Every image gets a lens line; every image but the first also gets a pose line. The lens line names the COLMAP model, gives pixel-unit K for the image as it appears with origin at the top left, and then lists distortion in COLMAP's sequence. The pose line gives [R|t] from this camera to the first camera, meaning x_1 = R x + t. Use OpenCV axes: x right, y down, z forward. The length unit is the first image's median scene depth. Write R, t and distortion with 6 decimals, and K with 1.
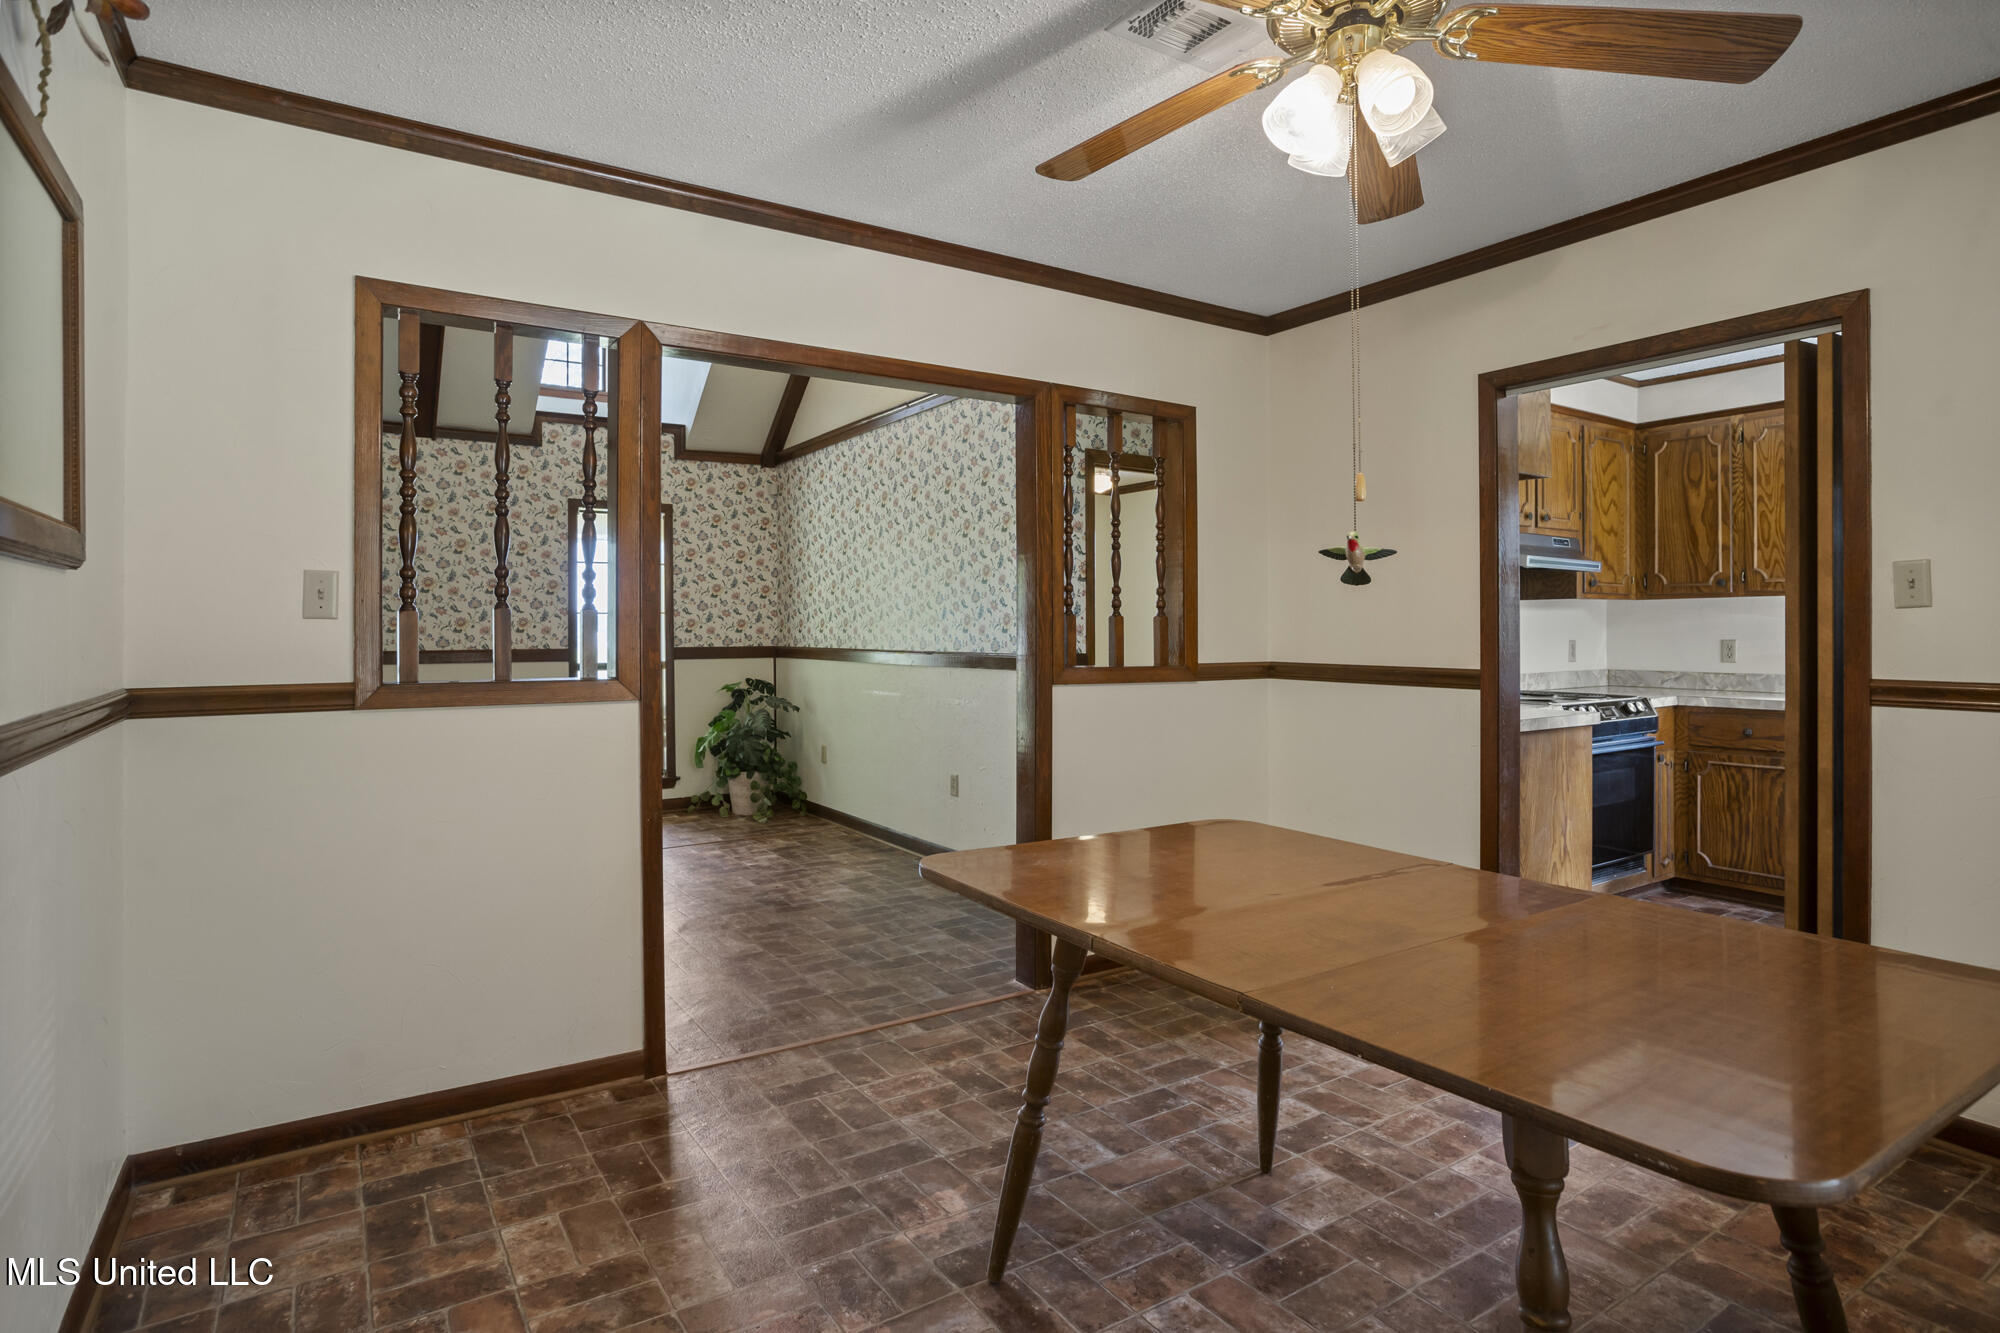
lens RADIAL K [[1075.2, 0, 985.4], [0, 1075.2, 638.1], [0, 0, 1]] dist [-0.065686, 0.047452]
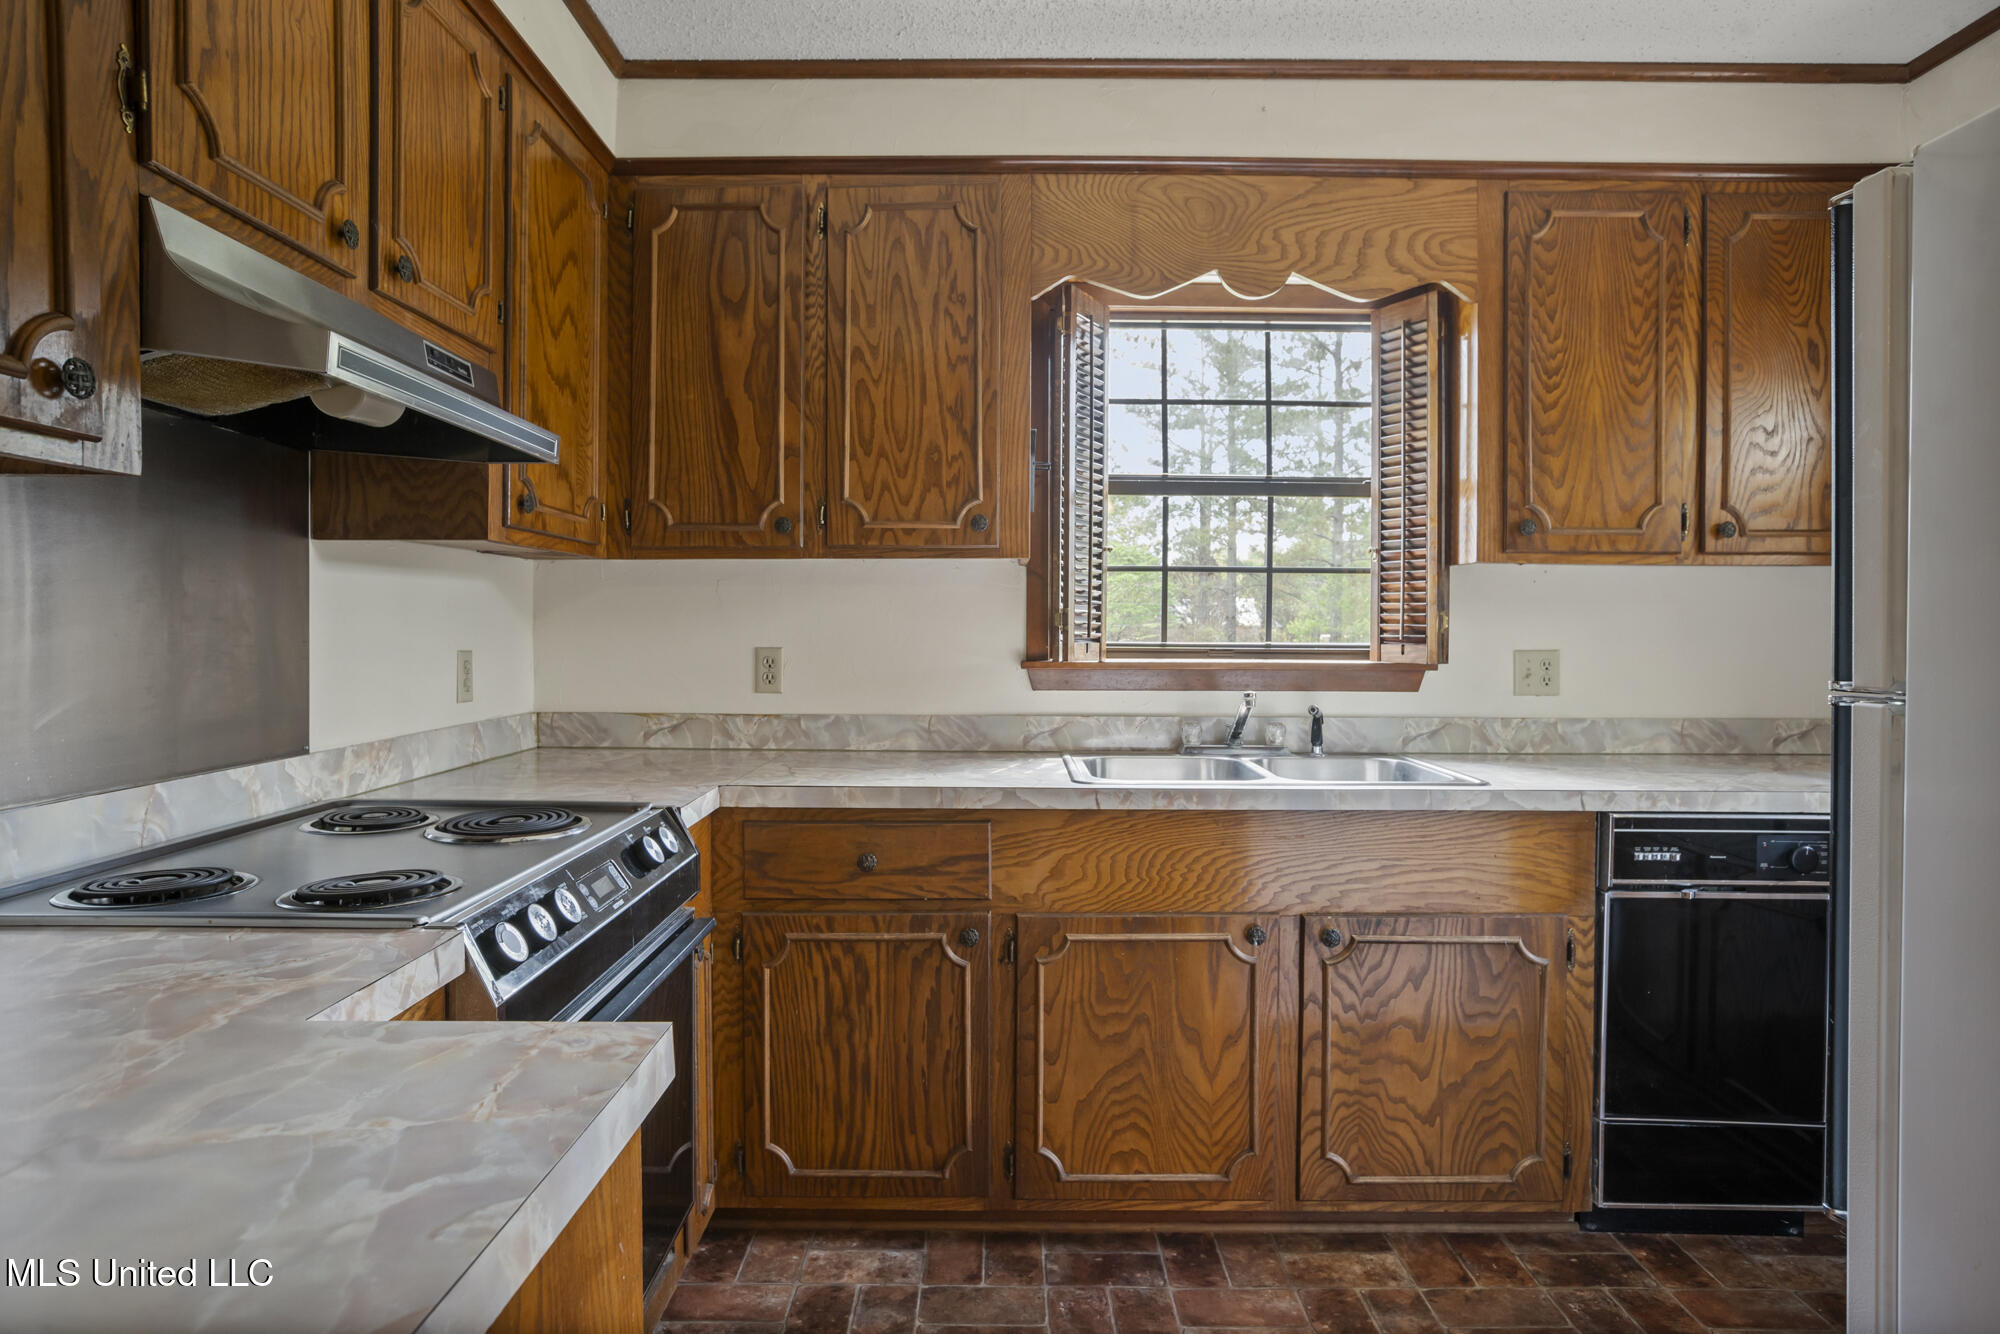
lens RADIAL K [[1075.2, 0, 985.4], [0, 1075.2, 638.6], [0, 0, 1]] dist [-0.065686, 0.047452]
pose [[0.546621, -0.002697, 0.837376, 0.354631], [-0.000503, 0.999994, 0.003549, -0.004850], [-0.837380, -0.002361, 0.546616, 0.671450]]
